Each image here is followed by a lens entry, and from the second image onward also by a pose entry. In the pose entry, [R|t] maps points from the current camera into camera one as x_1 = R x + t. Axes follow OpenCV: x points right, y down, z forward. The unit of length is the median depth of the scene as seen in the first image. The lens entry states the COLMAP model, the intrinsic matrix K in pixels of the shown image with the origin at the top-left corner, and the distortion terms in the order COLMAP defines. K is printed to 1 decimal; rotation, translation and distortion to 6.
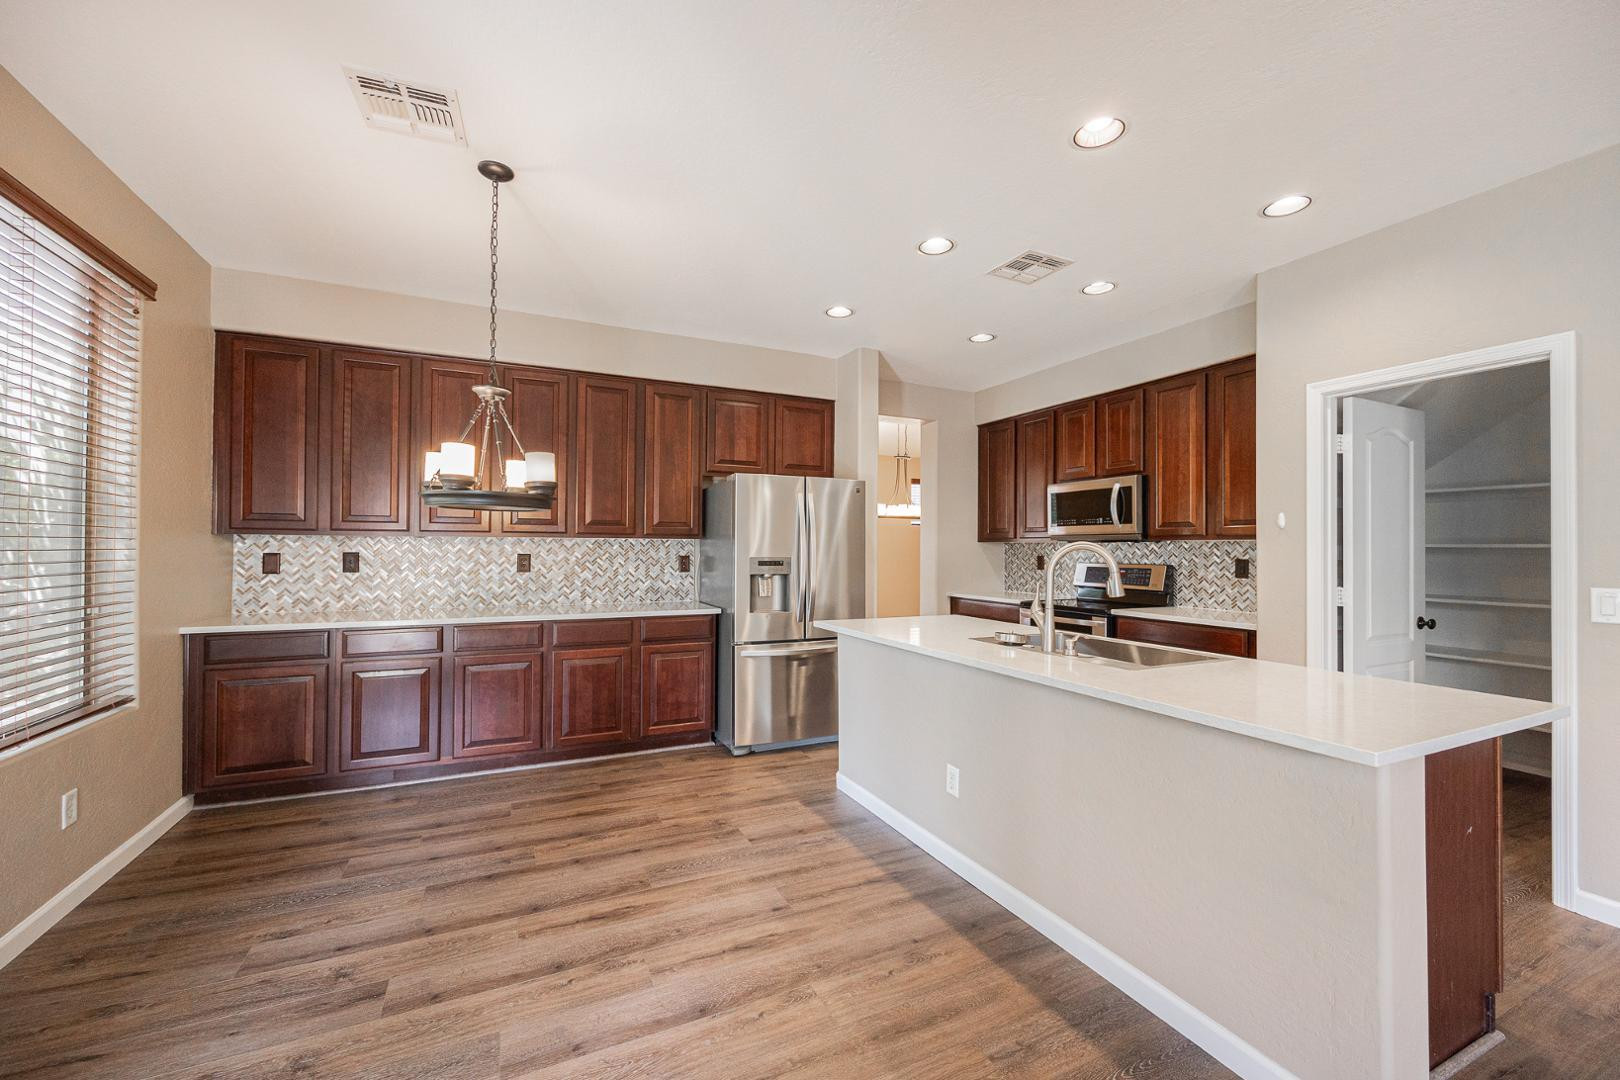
lens RADIAL K [[670.9, 0, 814.2], [0, 670.9, 541.0], [0, 0, 1]] dist [-0.003058, 0.000175]
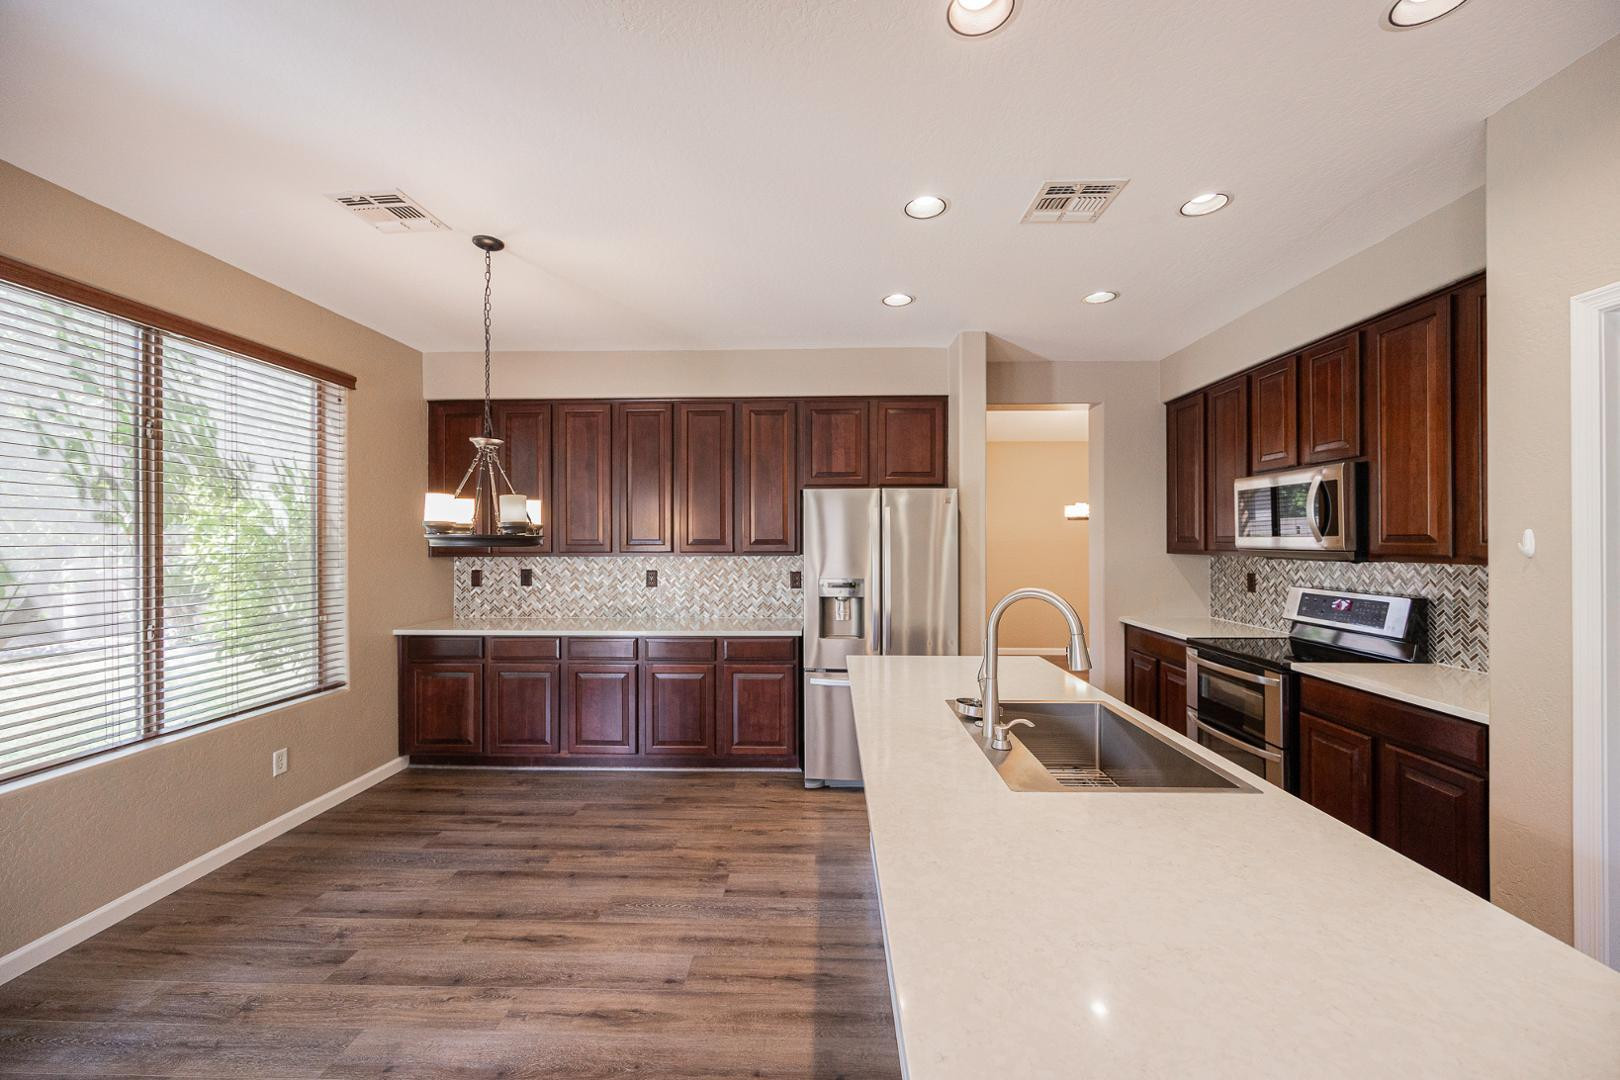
lens RADIAL K [[670.9, 0, 803.5], [0, 670.9, 538.2], [0, 0, 1]] dist [-0.003058, 0.000175]
pose [[0.884788, -0.012983, -0.465812, 0.337910], [0.016834, 0.999850, 0.004107, -0.038096], [0.465689, -0.011475, 0.884874, 0.171625]]
